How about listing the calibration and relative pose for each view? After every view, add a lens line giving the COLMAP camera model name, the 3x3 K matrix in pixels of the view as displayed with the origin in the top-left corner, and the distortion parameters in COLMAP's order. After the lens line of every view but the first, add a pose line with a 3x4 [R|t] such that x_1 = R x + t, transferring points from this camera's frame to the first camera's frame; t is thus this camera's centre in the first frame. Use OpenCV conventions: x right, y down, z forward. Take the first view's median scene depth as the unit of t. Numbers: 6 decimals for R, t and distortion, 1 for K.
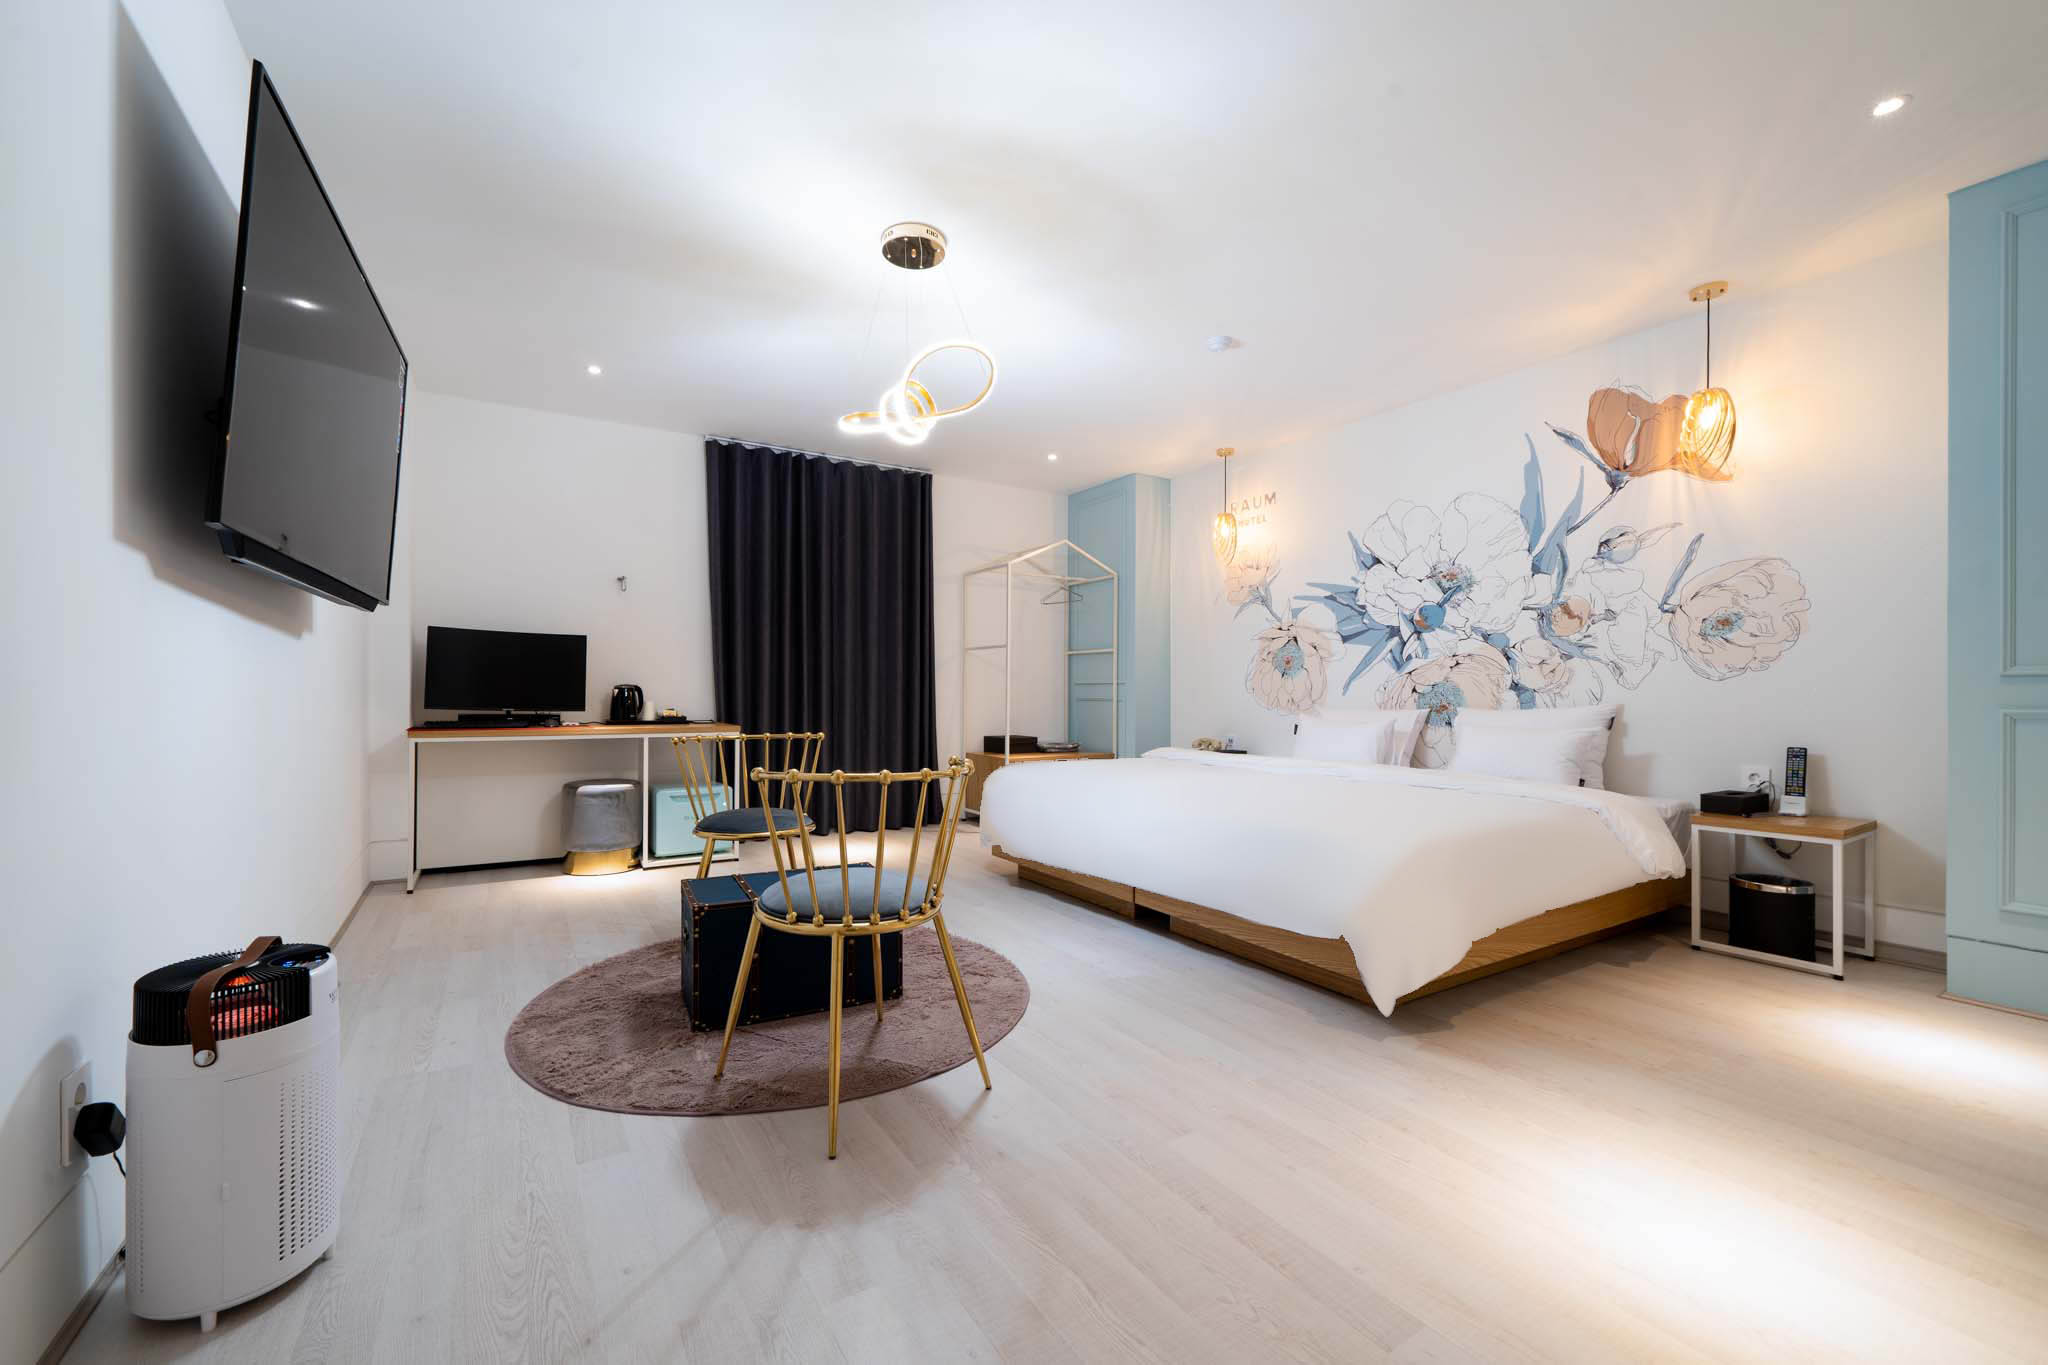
lens RADIAL K [[801.8, 0, 1006.5], [0, 801.8, 688.3], [0, 0, 1]] dist [-0.001739, -0.000217]
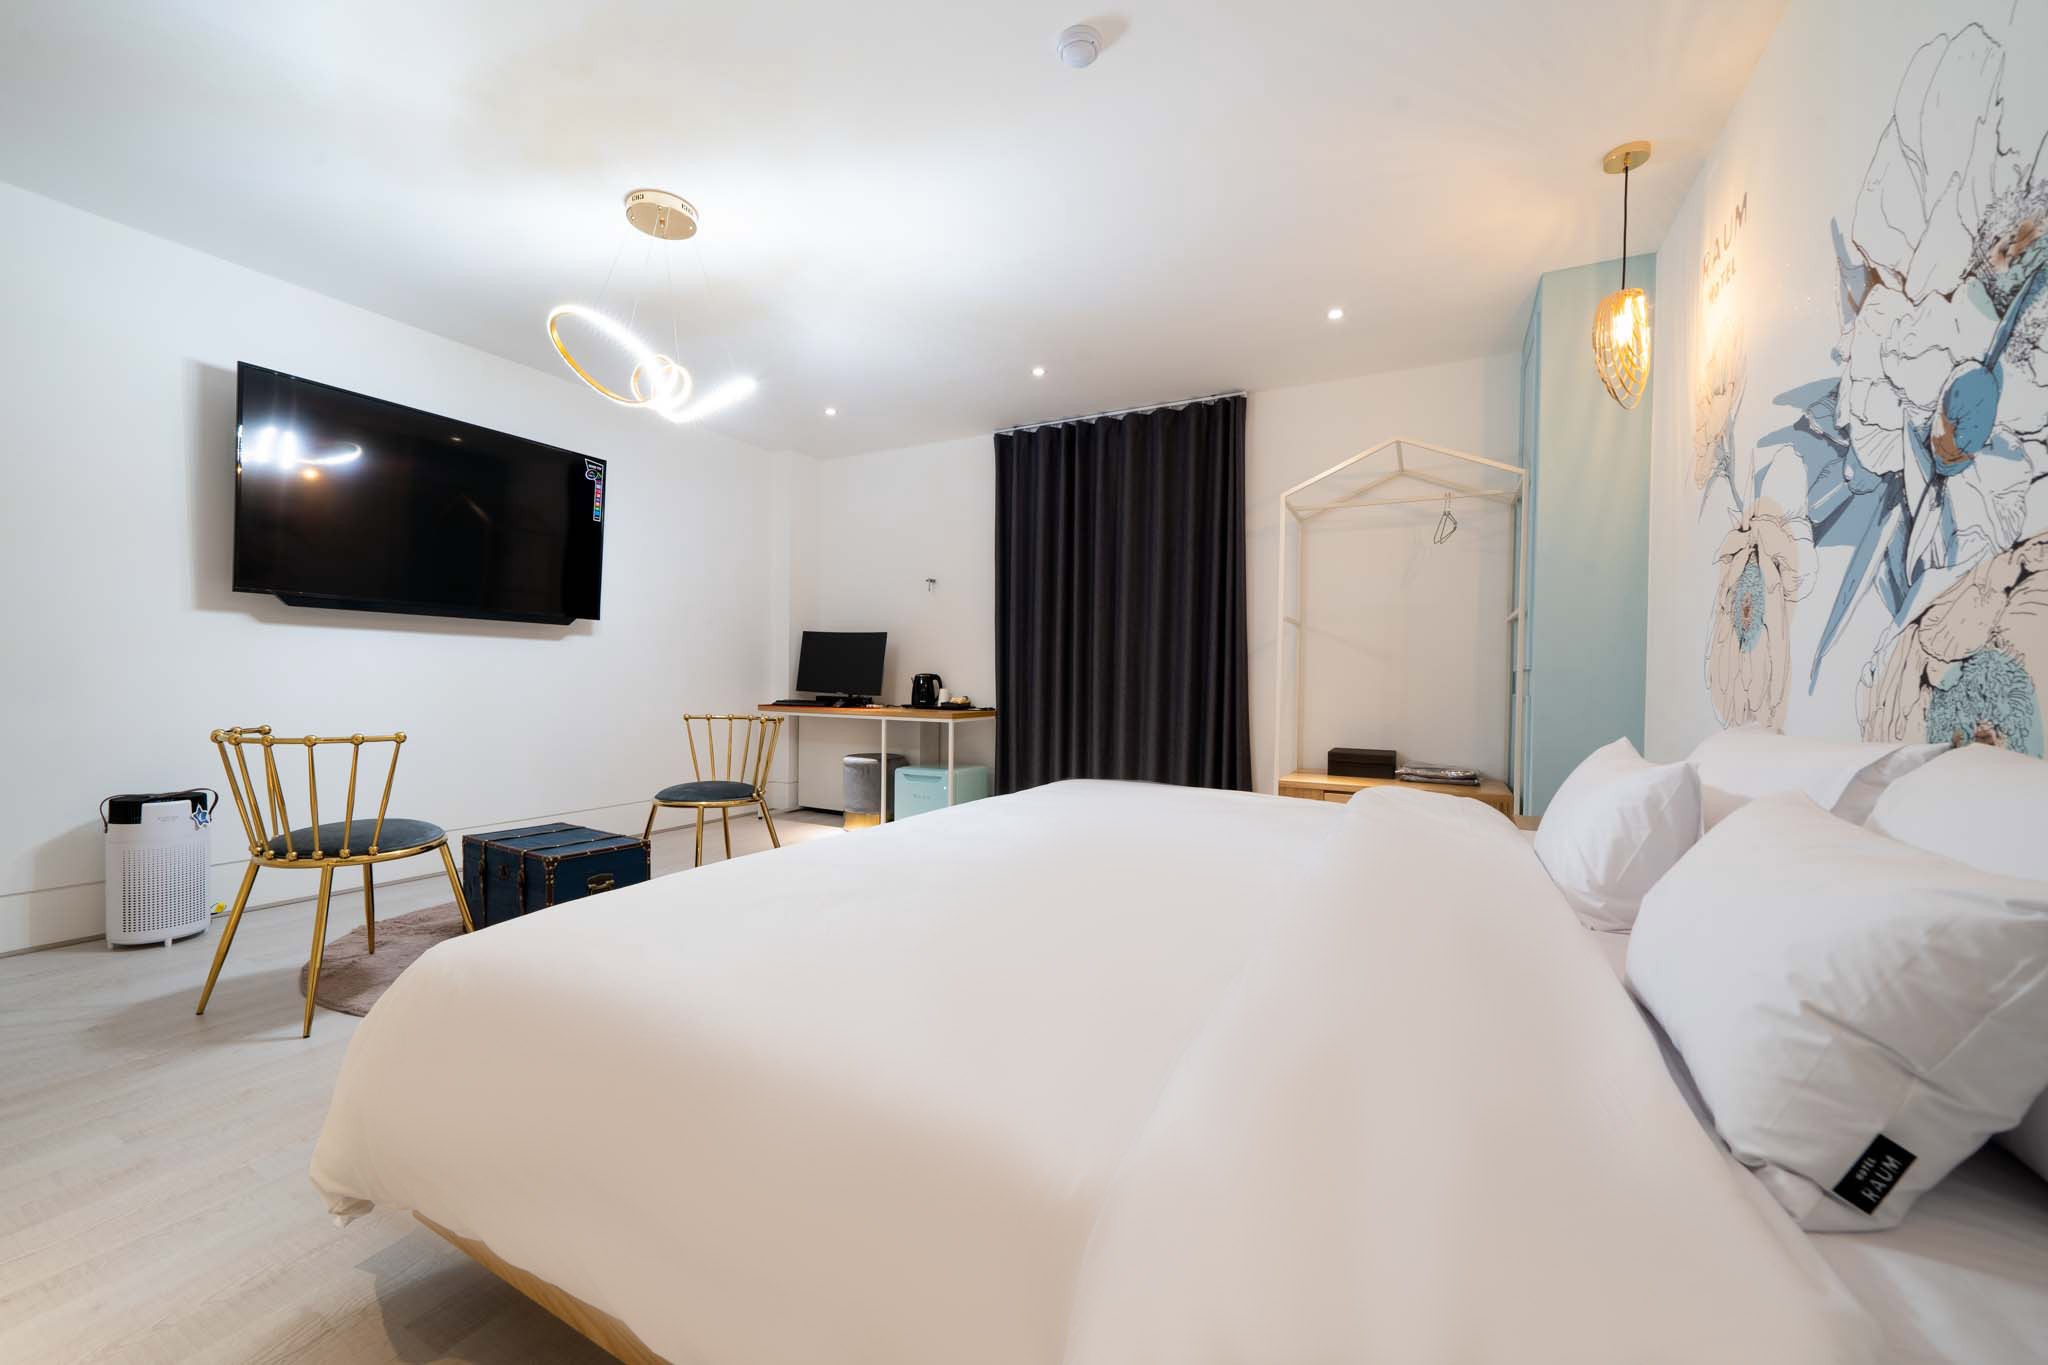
lens RADIAL K [[801.8, 0, 1011.0], [0, 801.8, 694.4], [0, 0, 1]] dist [-0.001739, -0.000217]
pose [[0.492484, 0.017532, -0.870145, 0.593048], [-0.006372, 0.999843, 0.016539, 0.005391], [0.870298, -0.002601, 0.492518, 0.557391]]
